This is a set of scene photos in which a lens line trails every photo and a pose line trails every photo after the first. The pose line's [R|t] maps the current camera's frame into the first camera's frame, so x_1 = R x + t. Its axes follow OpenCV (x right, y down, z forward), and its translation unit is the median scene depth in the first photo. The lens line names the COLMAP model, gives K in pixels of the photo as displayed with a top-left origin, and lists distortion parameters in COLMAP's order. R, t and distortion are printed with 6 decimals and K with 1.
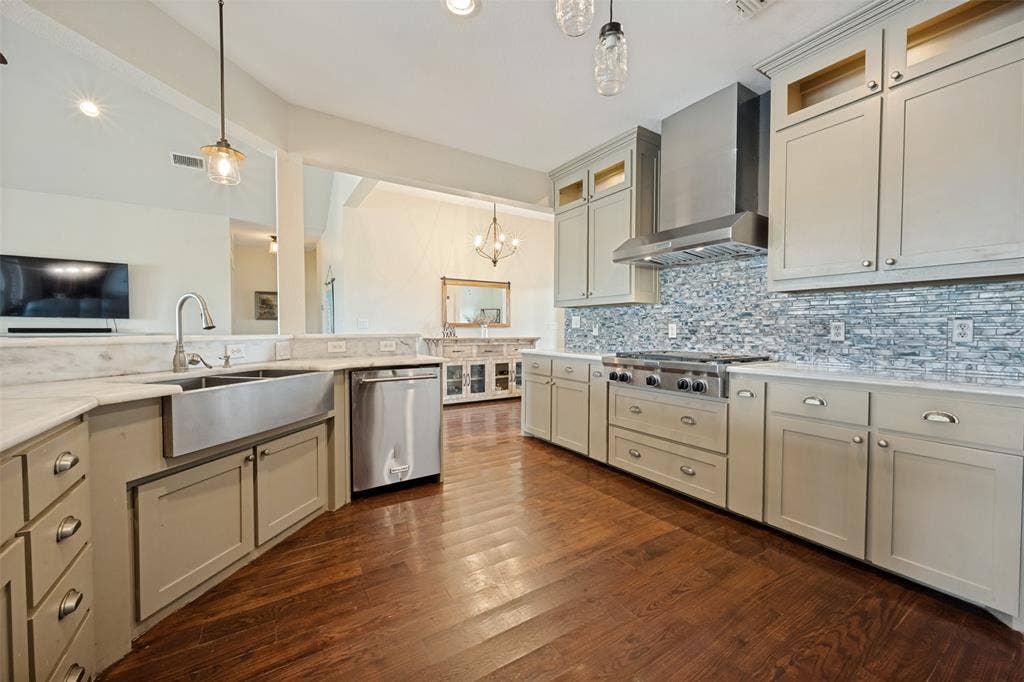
lens RADIAL K [[400.3, 0, 512.3], [0, 400.3, 341.0], [0, 0, 1]] dist [-0.000915, -0.000036]
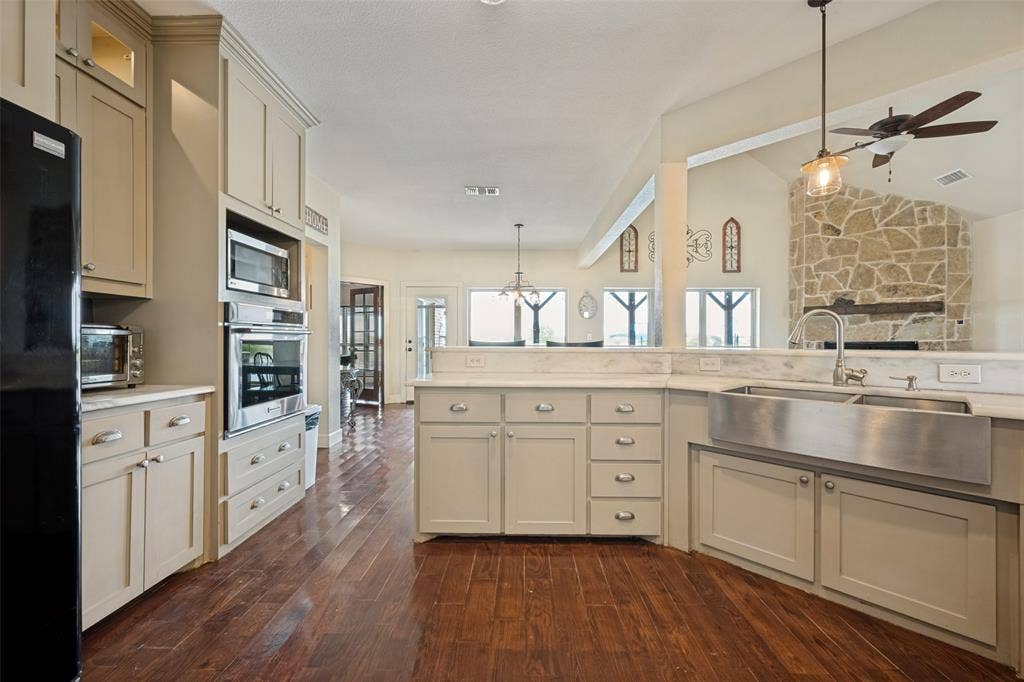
lens RADIAL K [[400.3, 0, 512.2], [0, 400.3, 340.7], [0, 0, 1]] dist [-0.000915, -0.000036]
pose [[-0.560014, -0.004632, -0.828470, 0.564405], [-0.026816, 0.999562, 0.012538, -0.033181], [0.828049, 0.029237, -0.559892, 1.023408]]
